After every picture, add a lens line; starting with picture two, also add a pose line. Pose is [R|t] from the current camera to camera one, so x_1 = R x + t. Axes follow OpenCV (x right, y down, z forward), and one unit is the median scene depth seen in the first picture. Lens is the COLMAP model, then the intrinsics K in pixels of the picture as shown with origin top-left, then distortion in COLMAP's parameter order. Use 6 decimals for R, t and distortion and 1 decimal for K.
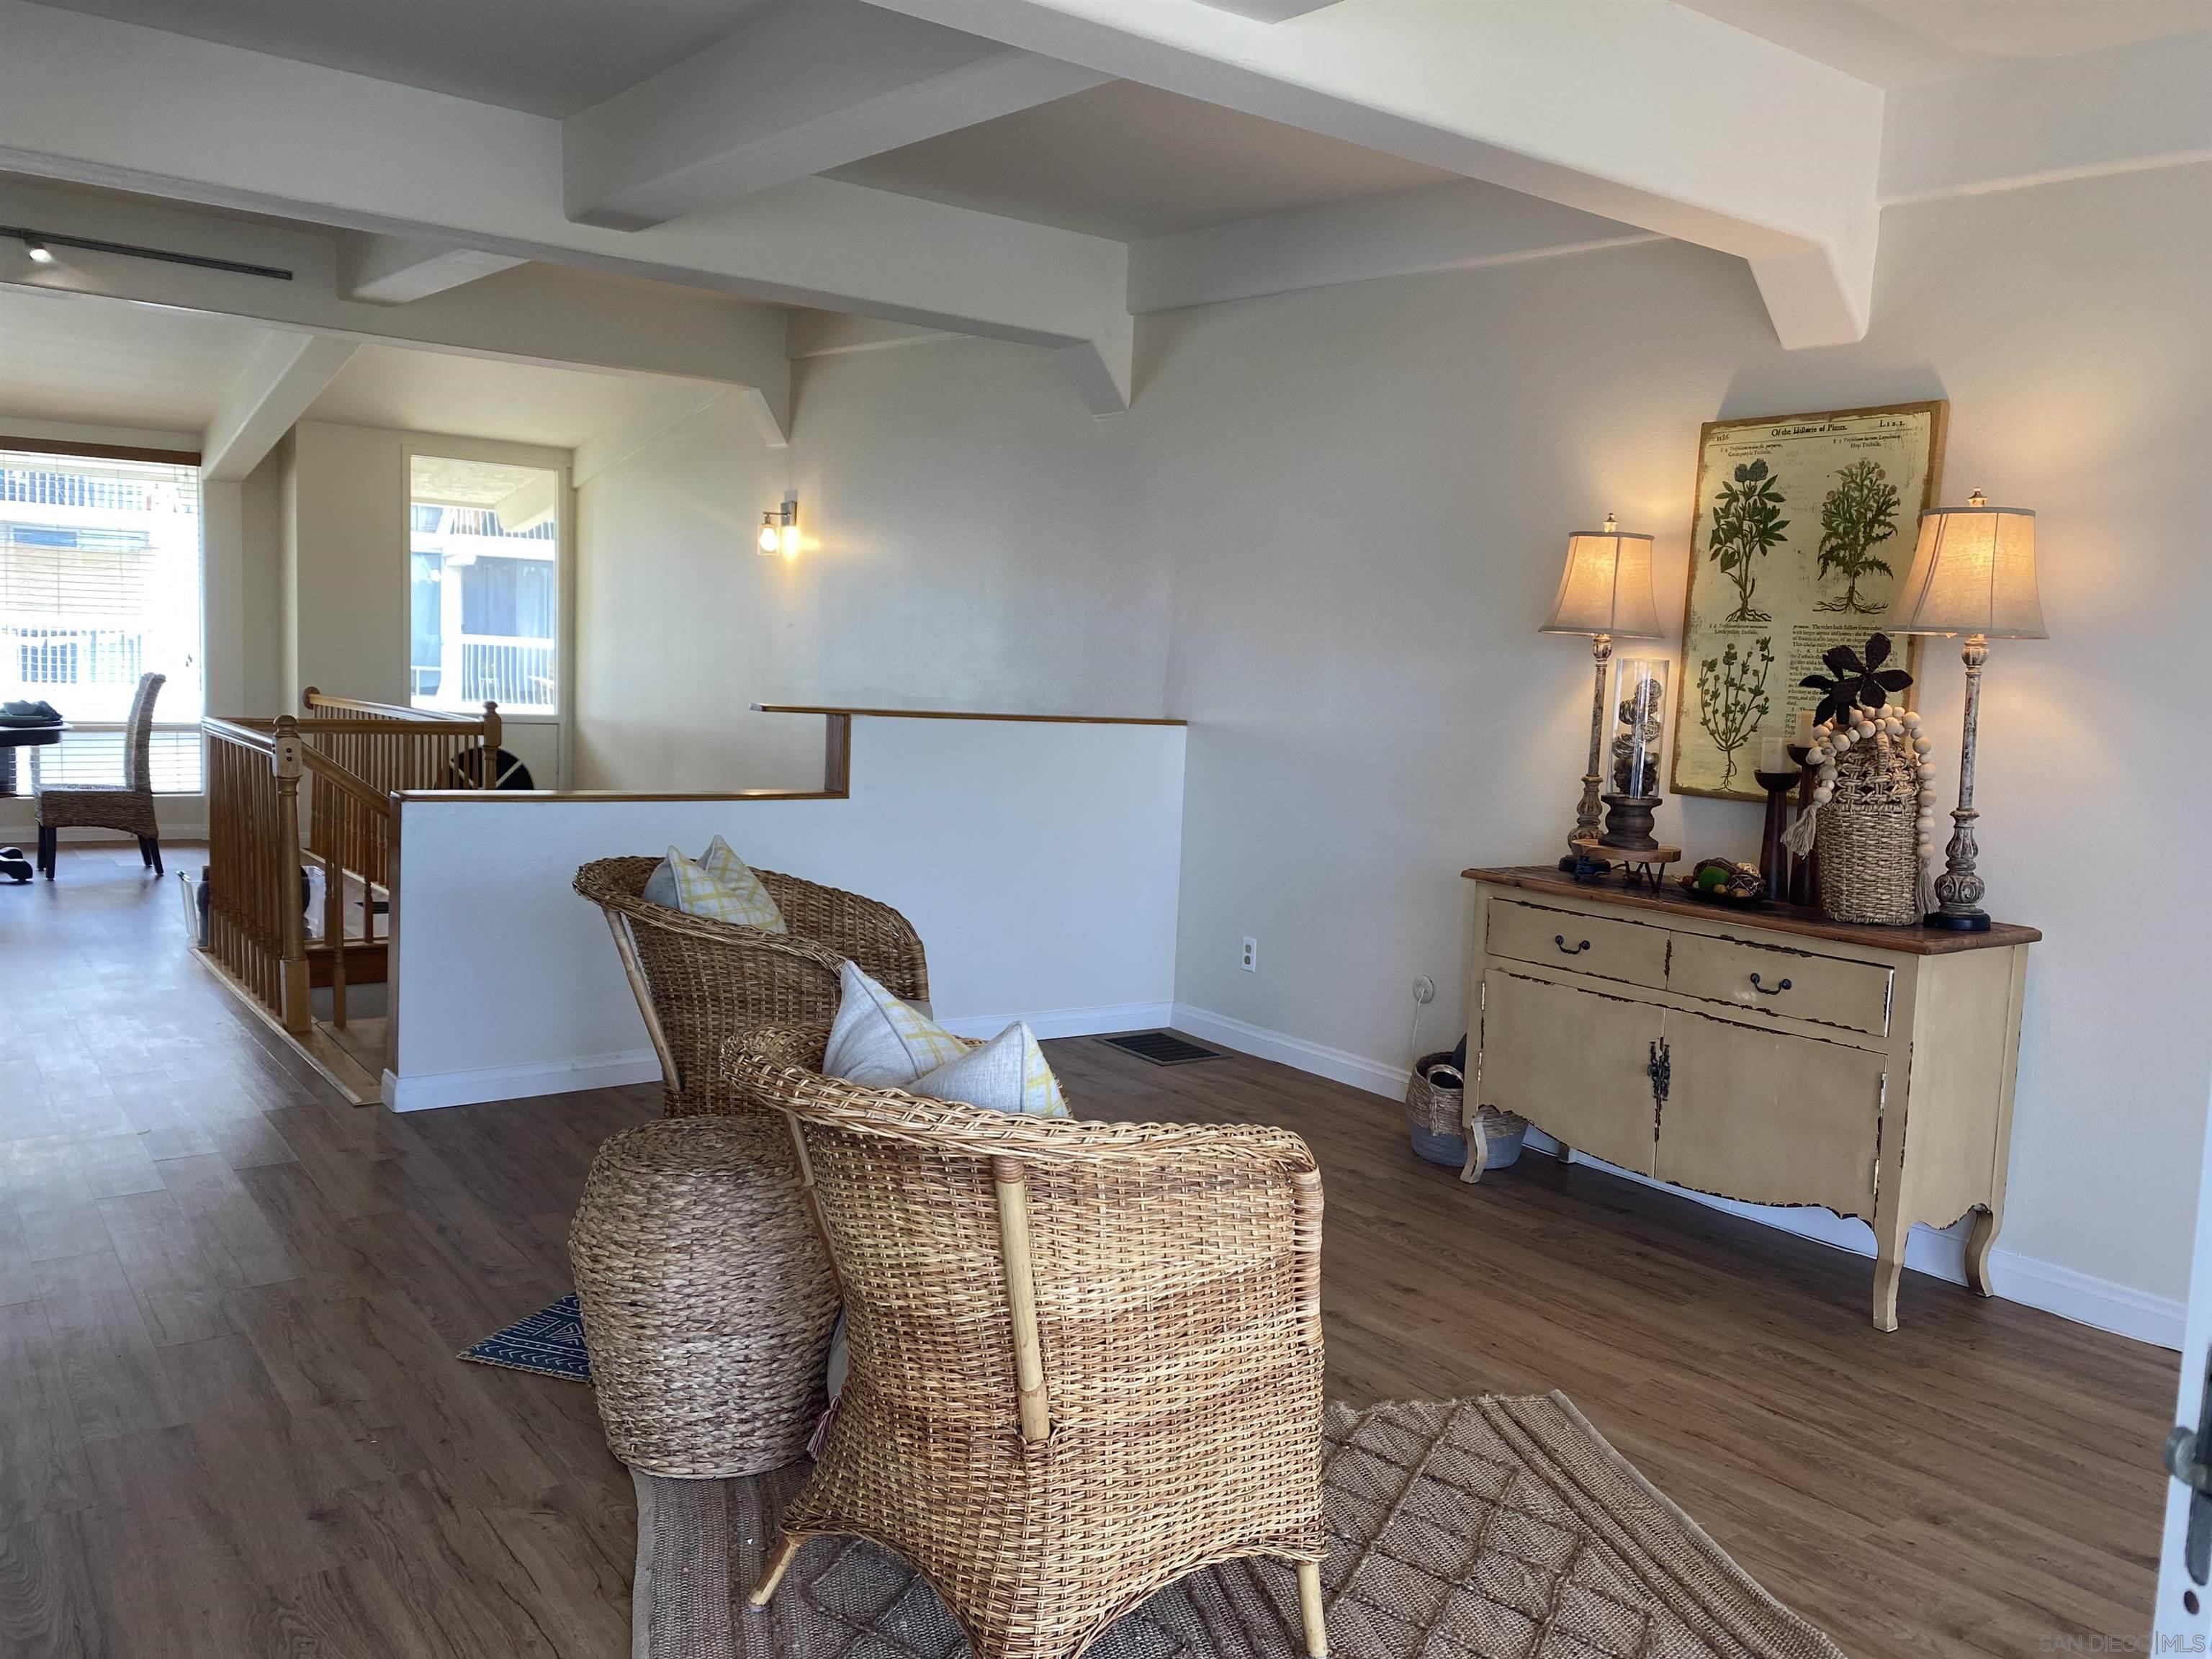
lens RADIAL K [[1689.4, 0, 1090.6], [0, 1689.4, 835.8], [0, 0, 1]] dist [0.004709, -0.004300]
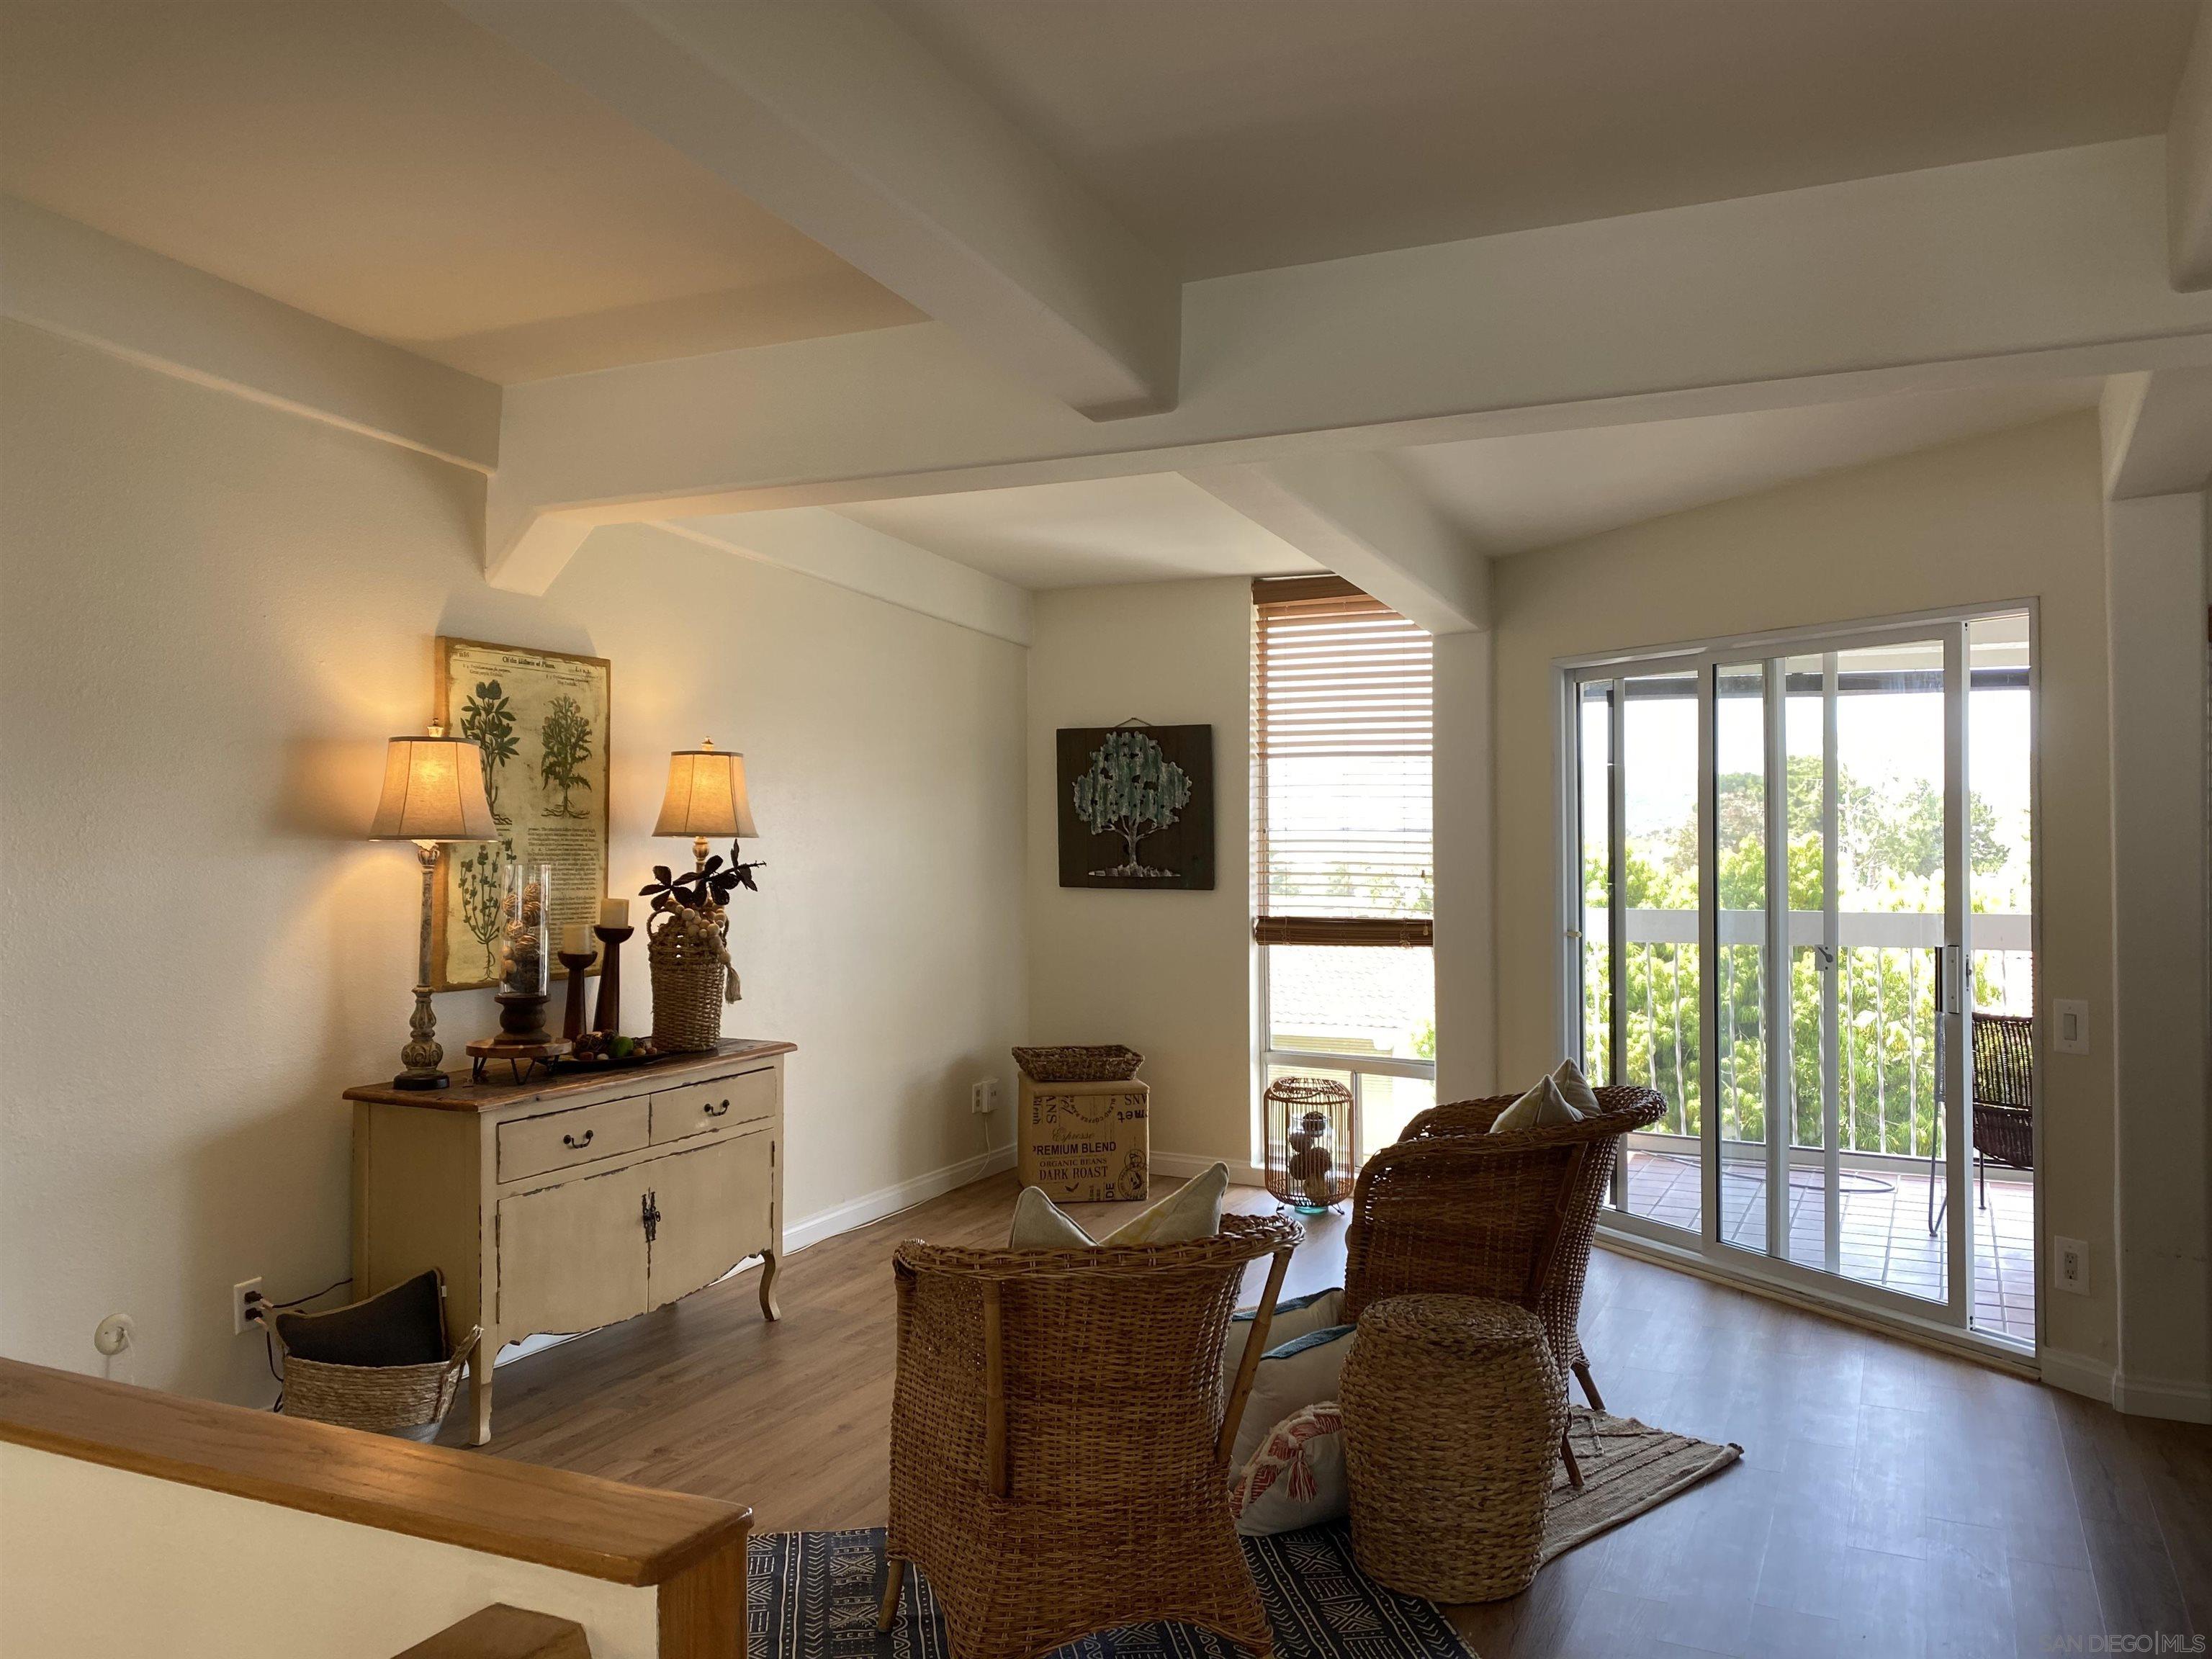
lens RADIAL K [[1689.4, 0, 1087.4], [0, 1689.4, 823.3], [0, 0, 1]] dist [0.004709, -0.004300]
pose [[-0.465881, -0.033765, 0.884203, -0.781189], [0.074327, 0.994247, 0.077129, -0.187253], [-0.881720, 0.101653, -0.460691, 1.186643]]
